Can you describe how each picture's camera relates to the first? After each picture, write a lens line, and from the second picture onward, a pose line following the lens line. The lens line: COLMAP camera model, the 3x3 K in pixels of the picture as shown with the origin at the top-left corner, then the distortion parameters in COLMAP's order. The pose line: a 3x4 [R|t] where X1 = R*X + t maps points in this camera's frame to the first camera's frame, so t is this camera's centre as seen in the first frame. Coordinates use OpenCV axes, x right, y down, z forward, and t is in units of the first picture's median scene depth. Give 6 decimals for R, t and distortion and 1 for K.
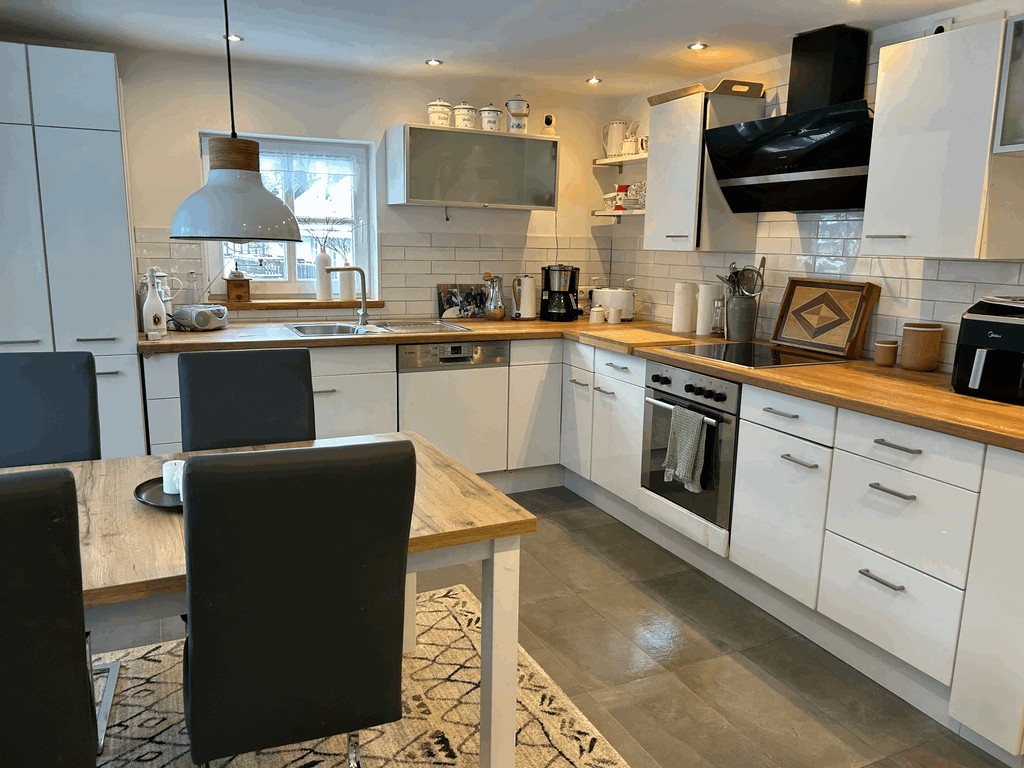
lens RADIAL K [[776.3, 0, 510.4], [0, 776.3, 381.7], [0, 0, 1]] dist [0.067166, -0.013076]
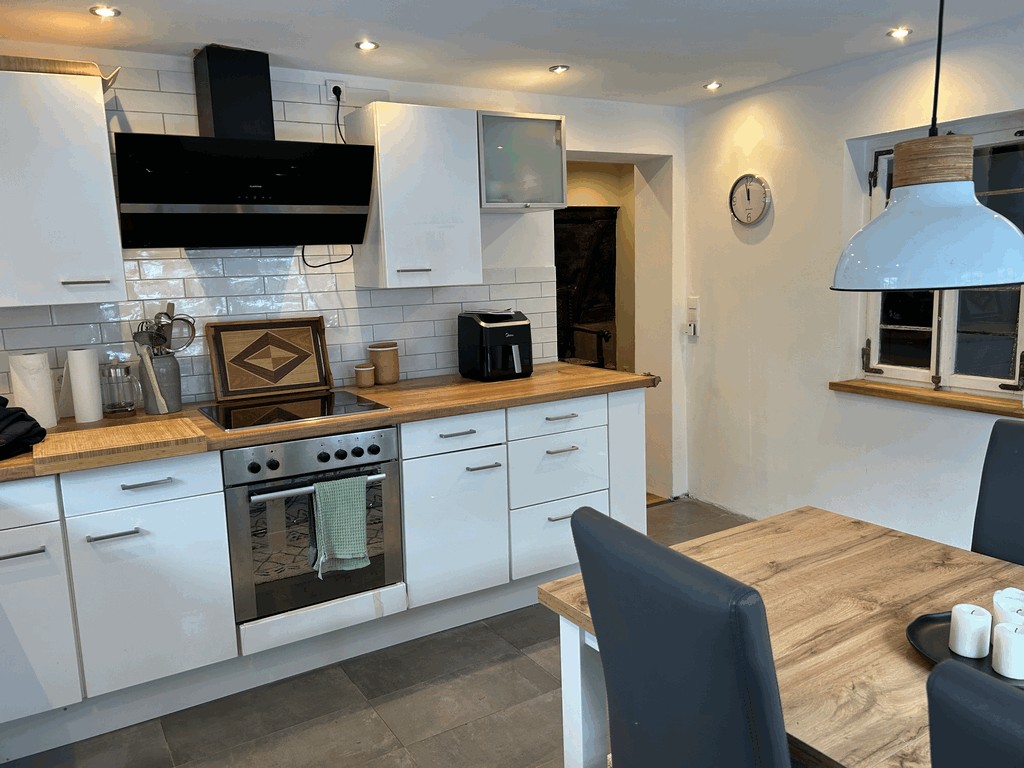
lens RADIAL K [[776.3, 0, 510.0], [0, 776.3, 385.2], [0, 0, 1]] dist [0.067166, -0.013076]
pose [[-0.104500, -0.173965, 0.979191, -0.608109], [0.215037, 0.957339, 0.193032, -0.187799], [-0.970999, 0.230735, -0.062633, 0.861562]]
